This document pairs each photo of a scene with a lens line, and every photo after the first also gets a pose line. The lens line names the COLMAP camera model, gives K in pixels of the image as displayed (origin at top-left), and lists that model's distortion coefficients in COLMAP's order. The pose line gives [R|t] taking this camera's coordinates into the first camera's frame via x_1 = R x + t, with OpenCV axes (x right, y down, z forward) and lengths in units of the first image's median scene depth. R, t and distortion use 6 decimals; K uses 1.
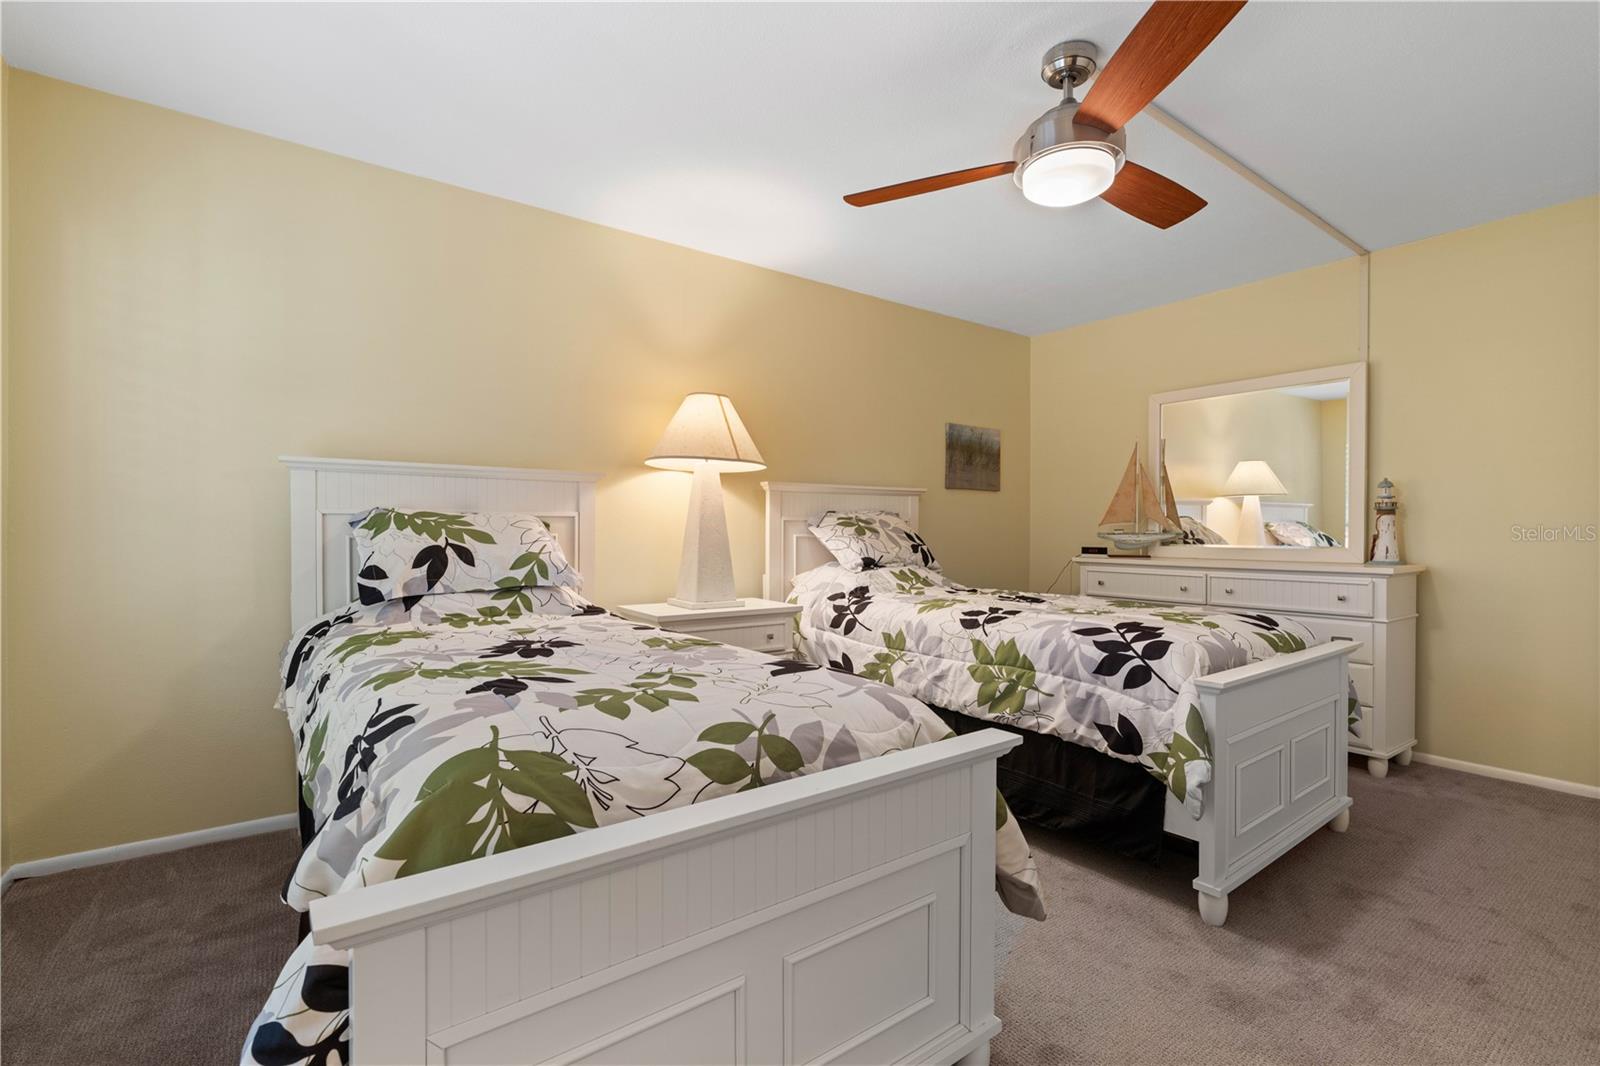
lens RADIAL K [[724.7, 0, 801.1], [0, 724.7, 536.8], [0, 0, 1]] dist [-0.004884, -0.000020]
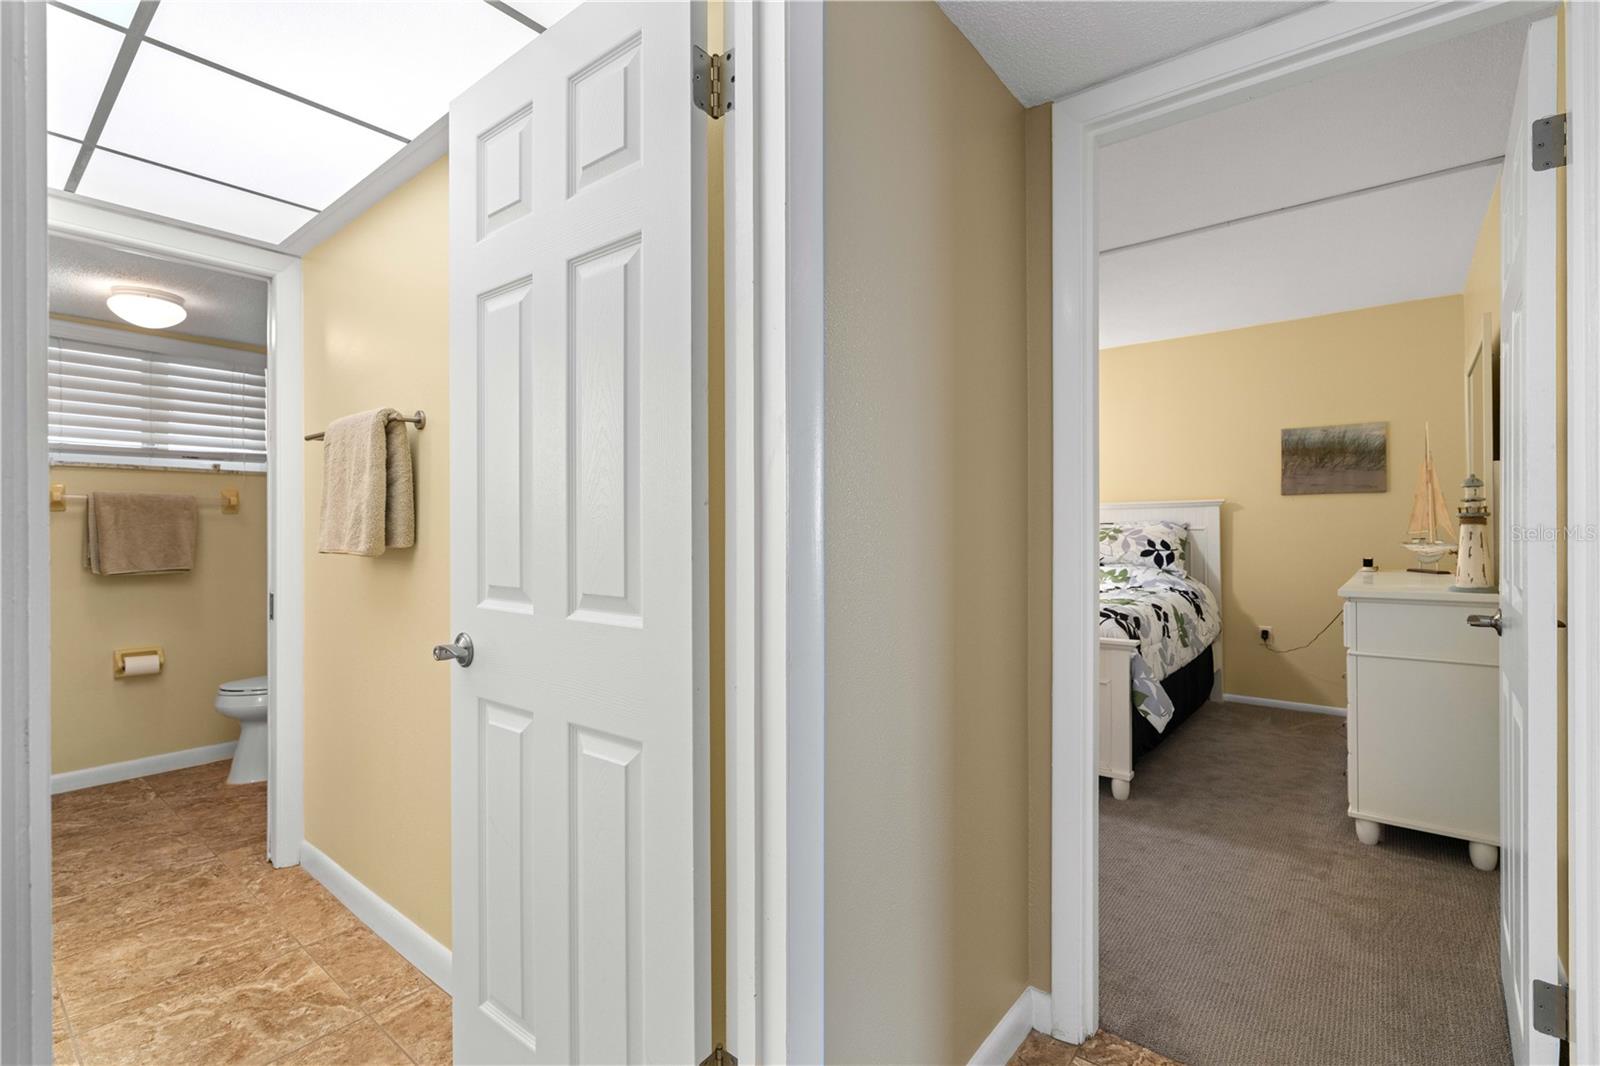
lens RADIAL K [[711.5, 0, 812.6], [0, 711.5, 532.6], [0, 0, 1]] dist [-0.002430, -0.000171]
pose [[0.253195, 0.001694, -0.967414, 1.454171], [0.004390, 0.999986, 0.002901, -0.029676], [0.967405, -0.004982, 0.253184, 0.176603]]
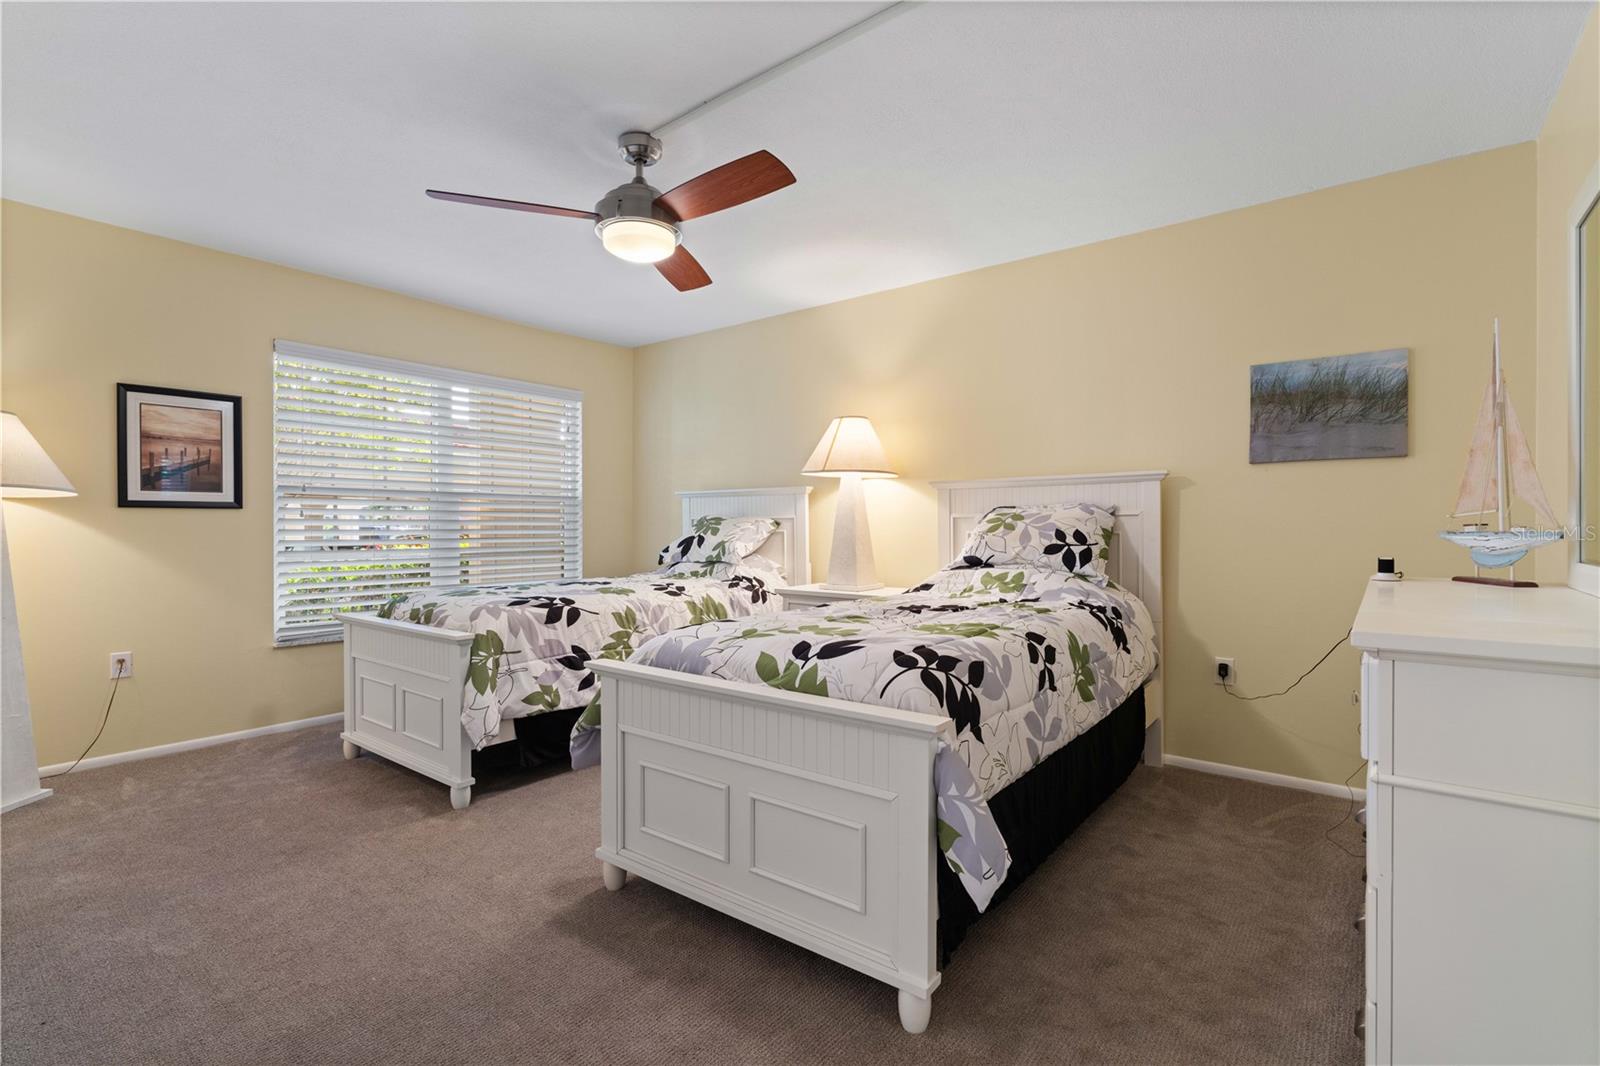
lens RADIAL K [[724.7, 0, 801.1], [0, 724.7, 536.8], [0, 0, 1]] dist [-0.004884, -0.000020]
pose [[0.266654, 0.012950, -0.963705, 1.087556], [-0.001737, 0.999915, 0.012956, -0.009265], [0.963791, -0.001781, 0.266654, 0.610883]]
